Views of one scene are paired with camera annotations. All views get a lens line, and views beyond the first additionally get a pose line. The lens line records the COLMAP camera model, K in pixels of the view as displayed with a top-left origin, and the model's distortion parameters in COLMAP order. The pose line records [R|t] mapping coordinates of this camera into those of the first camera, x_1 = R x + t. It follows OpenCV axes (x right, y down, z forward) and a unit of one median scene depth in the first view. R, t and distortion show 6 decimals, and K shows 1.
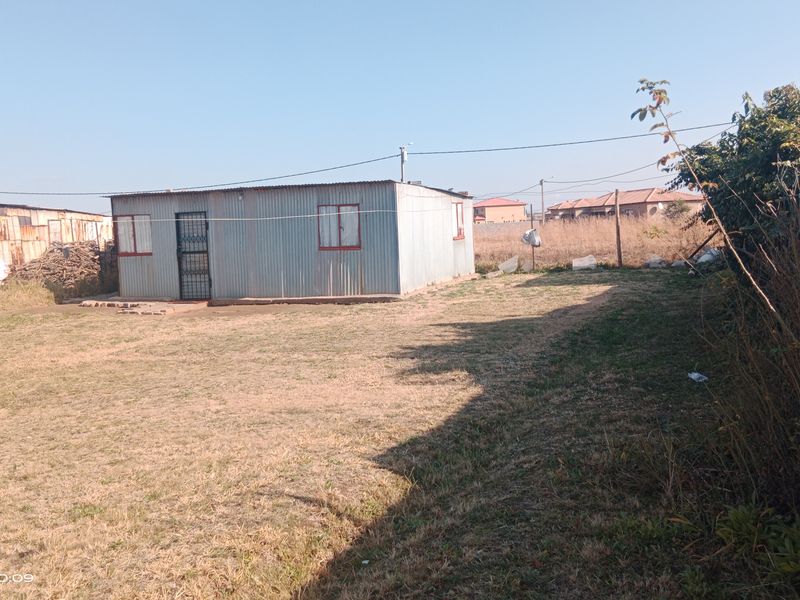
lens RADIAL K [[820.5, 0, 395.1], [0, 820.5, 300.7], [0, 0, 1]] dist [0.113442, -0.204136]
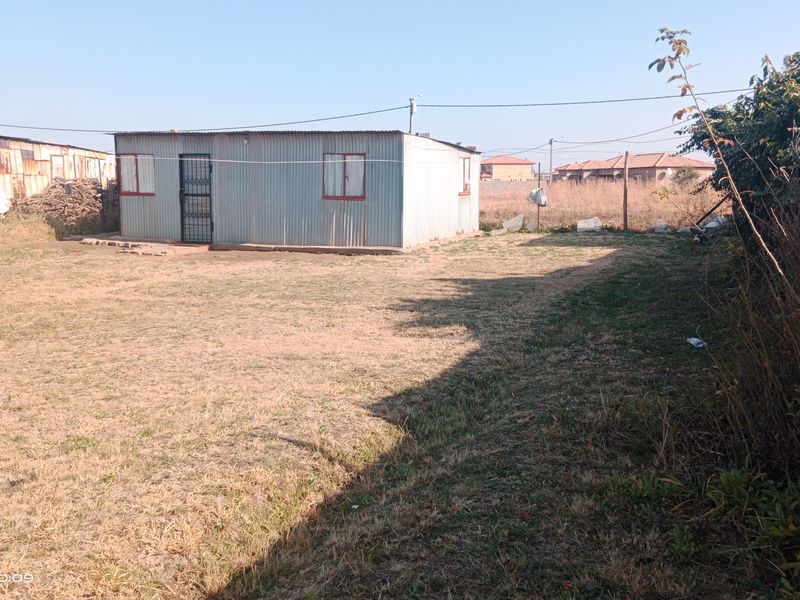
lens RADIAL K [[821.9, 0, 394.9], [0, 821.9, 299.3], [0, 0, 1]] dist [0.109260, -0.194514]
pose [[0.998841, 0.048132, -0.000002, 0.000042], [-0.048062, 0.997393, 0.053820, 0.001541], [0.002592, -0.053758, 0.998551, 0.002181]]
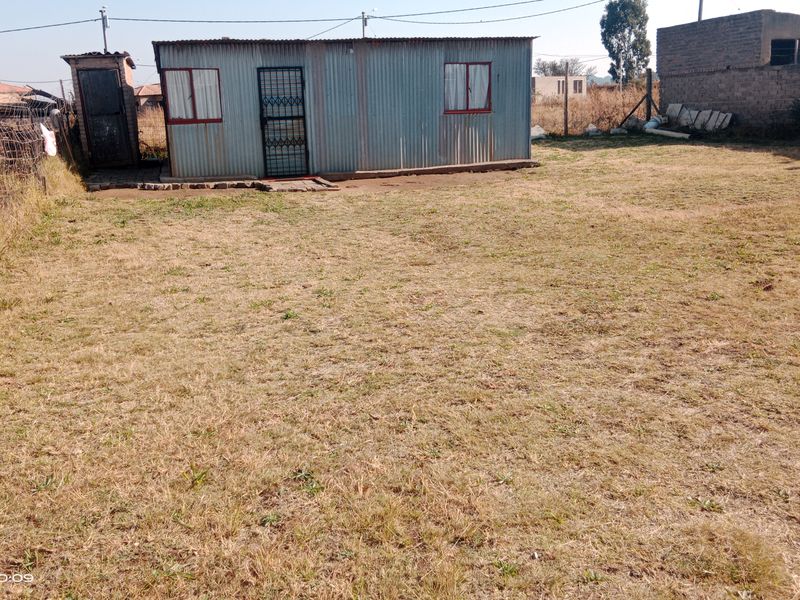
lens RADIAL K [[820.5, 0, 395.1], [0, 820.5, 300.7], [0, 0, 1]] dist [0.113442, -0.204136]
pose [[0.817187, -0.121237, 0.563478, -0.692124], [0.050846, 0.988980, 0.139047, 0.014001], [-0.574126, -0.084977, 0.814345, 0.268912]]
